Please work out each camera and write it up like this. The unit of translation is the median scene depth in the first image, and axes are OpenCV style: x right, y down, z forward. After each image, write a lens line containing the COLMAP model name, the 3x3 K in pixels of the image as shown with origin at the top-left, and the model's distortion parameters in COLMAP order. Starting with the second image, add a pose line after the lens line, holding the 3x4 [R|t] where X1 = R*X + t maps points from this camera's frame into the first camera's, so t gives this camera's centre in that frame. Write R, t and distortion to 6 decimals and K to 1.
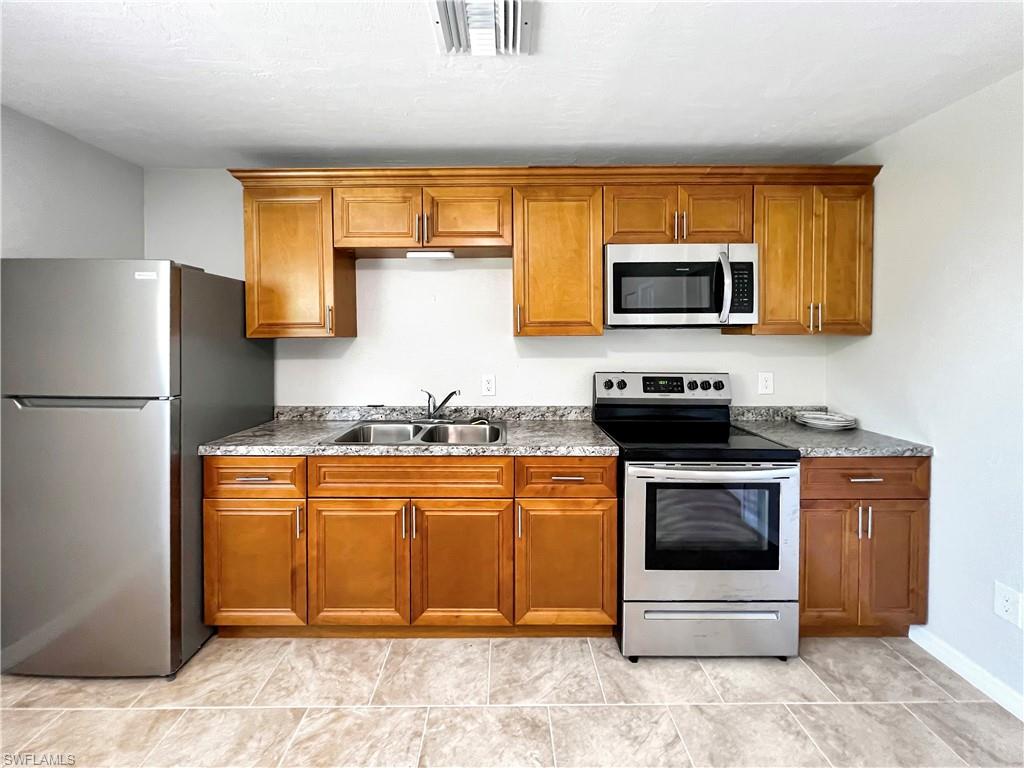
lens RADIAL K [[428.7, 0, 510.4], [0, 428.7, 344.6], [0, 0, 1]] dist [-0.000708, 0.001268]
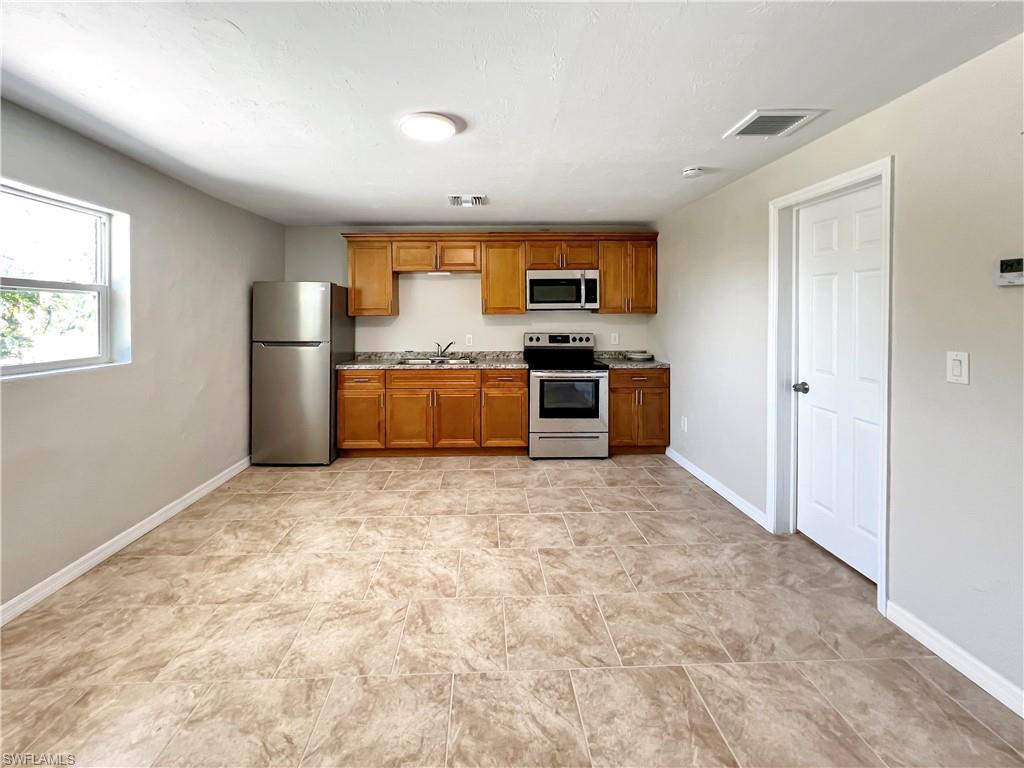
lens RADIAL K [[428.7, 0, 505.5], [0, 428.7, 327.0], [0, 0, 1]] dist [-0.000708, 0.001268]
pose [[0.999409, -0.002924, 0.034257, 0.057171], [0.002753, 0.999983, 0.005065, 0.032963], [-0.034271, -0.004967, 0.999400, -1.156328]]
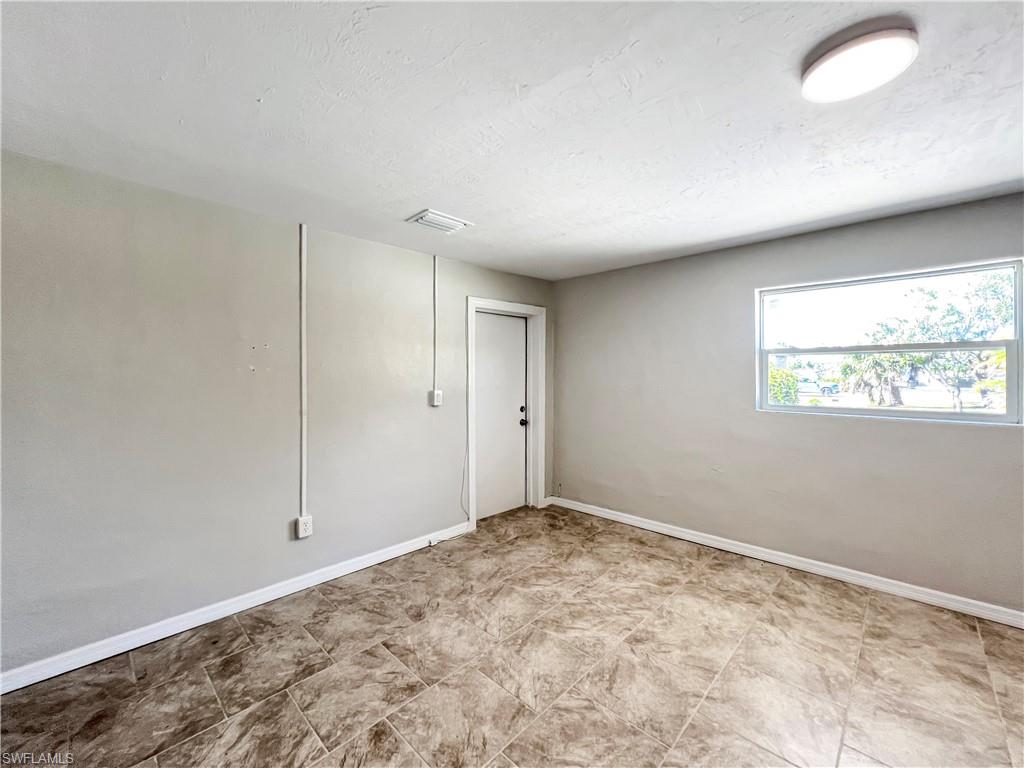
lens RADIAL K [[428.7, 0, 506.6], [0, 428.7, 372.7], [0, 0, 1]] dist [-0.000708, 0.001268]
pose [[-0.703700, 0.003598, -0.710488, 0.775823], [-0.008097, 0.999882, 0.013084, -0.003610], [0.710451, 0.014960, -0.703588, 0.026789]]
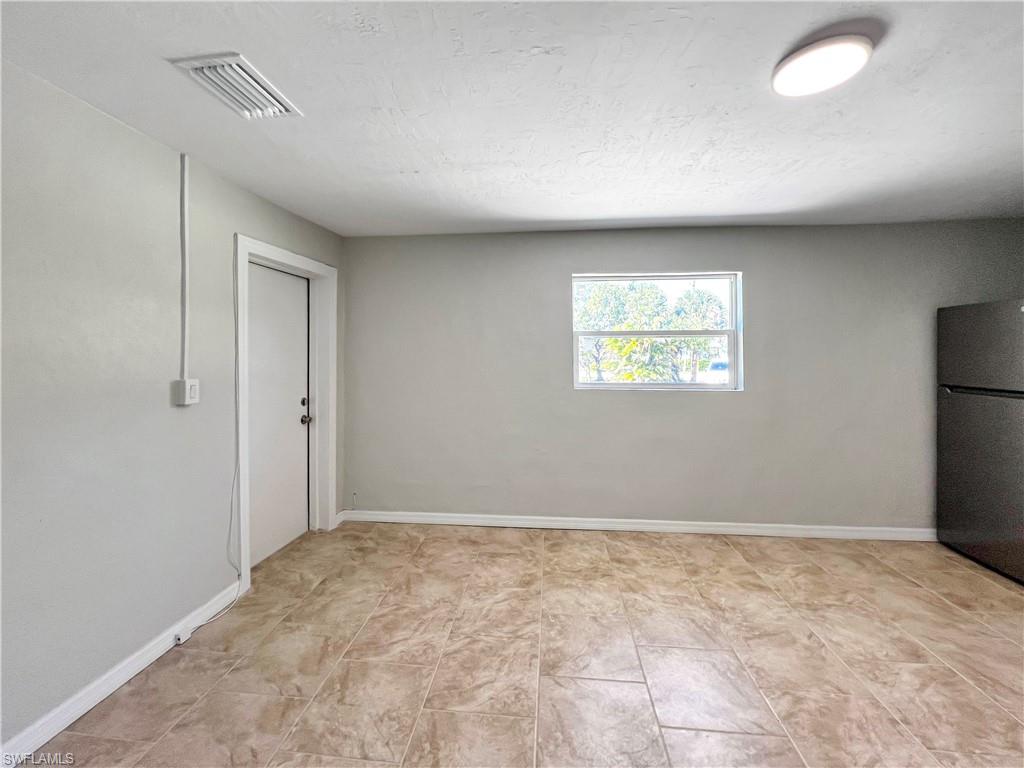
lens RADIAL K [[428.7, 0, 506.0], [0, 428.7, 355.9], [0, 0, 1]] dist [-0.000708, 0.001268]
pose [[-0.110654, -0.001253, -0.993858, 0.690161], [-0.014304, 0.999898, 0.000332, 0.025590], [0.993756, 0.014252, -0.110661, -0.523350]]
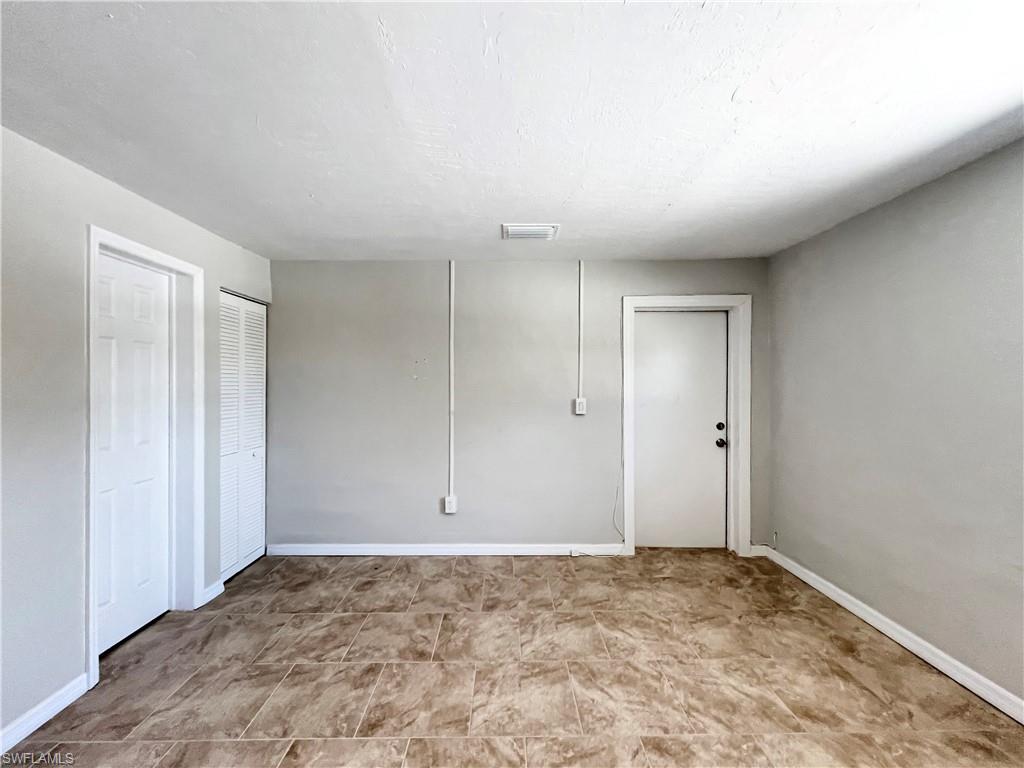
lens RADIAL K [[428.7, 0, 507.2], [0, 428.7, 381.3], [0, 0, 1]] dist [-0.000708, 0.001268]
pose [[-0.999910, 0.004662, 0.012589, 0.000719], [0.004761, 0.999957, 0.007899, 0.010602], [-0.012552, 0.007958, -0.999890, 0.301900]]
